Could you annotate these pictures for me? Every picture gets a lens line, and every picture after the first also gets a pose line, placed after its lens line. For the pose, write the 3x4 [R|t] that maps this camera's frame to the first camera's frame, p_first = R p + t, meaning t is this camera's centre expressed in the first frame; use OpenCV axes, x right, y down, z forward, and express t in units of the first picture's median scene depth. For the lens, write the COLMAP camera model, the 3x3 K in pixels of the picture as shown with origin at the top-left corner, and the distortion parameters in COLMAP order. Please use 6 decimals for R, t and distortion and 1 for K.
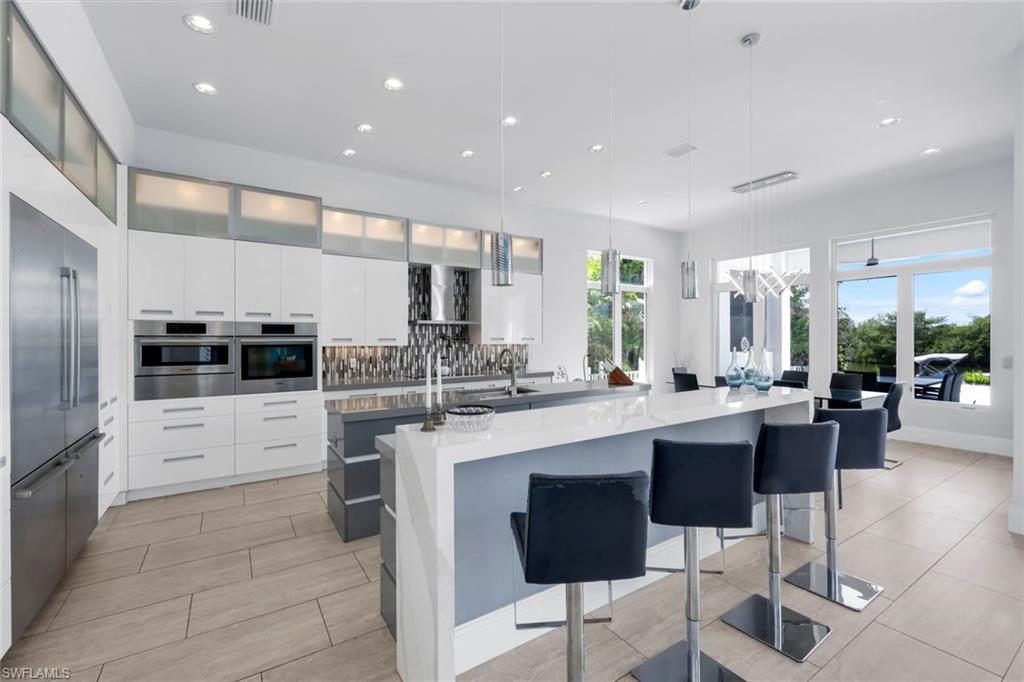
lens RADIAL K [[436.5, 0, 510.4], [0, 436.5, 338.8], [0, 0, 1]] dist [0.000488, 0.000045]
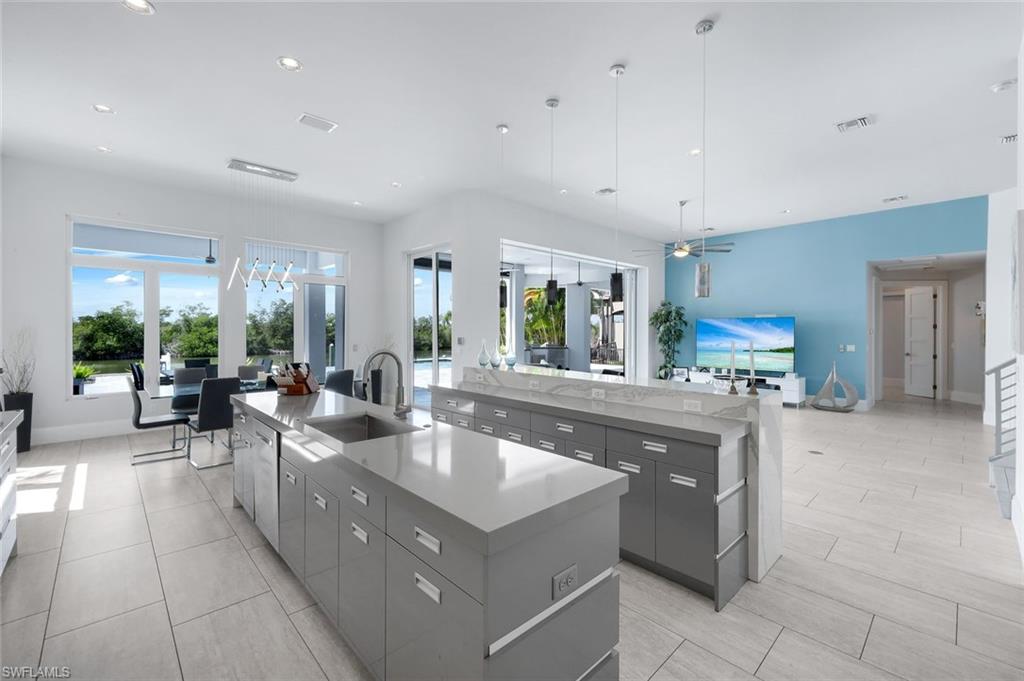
lens RADIAL K [[429.8, 0, 513.0], [0, 429.8, 331.7], [0, 0, 1]] dist [0.000601, 0.000024]
pose [[-0.181734, -0.001540, 0.983347, -0.469482], [0.003406, 0.999992, 0.002196, -0.002762], [-0.983342, 0.003748, -0.181727, 0.658479]]
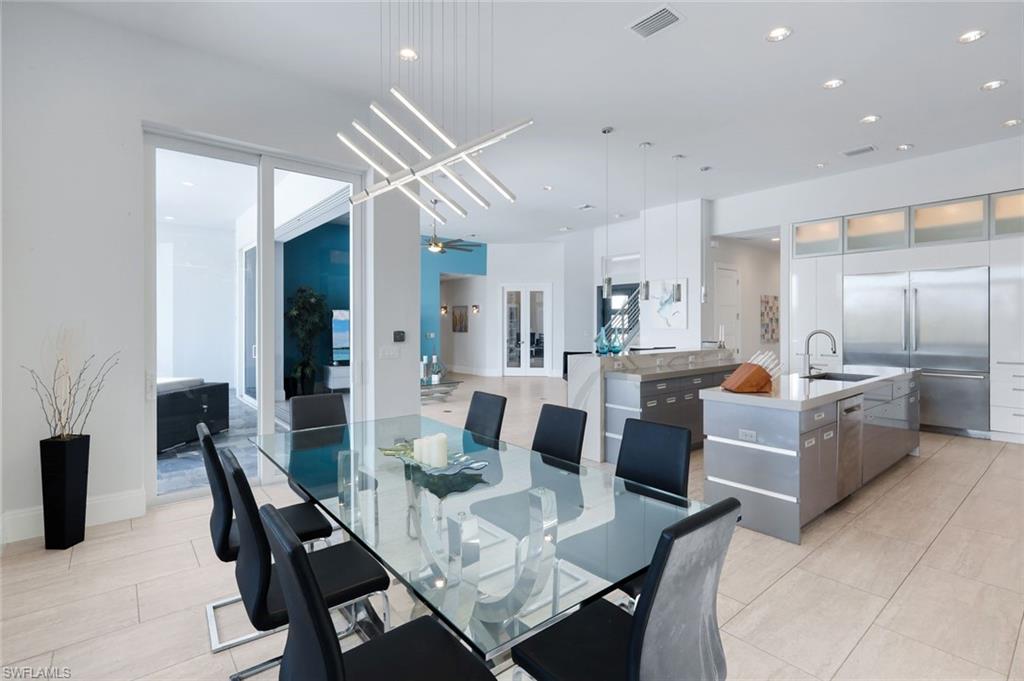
lens RADIAL K [[477.0, 0, 509.4], [0, 477.0, 325.7], [0, 0, 1]] dist [0.000020, 0.000323]
pose [[-0.993833, 0.005139, -0.110764, 0.589615], [0.004257, 0.999957, 0.008197, 0.000054], [0.110801, 0.007675, -0.993813, 1.431171]]
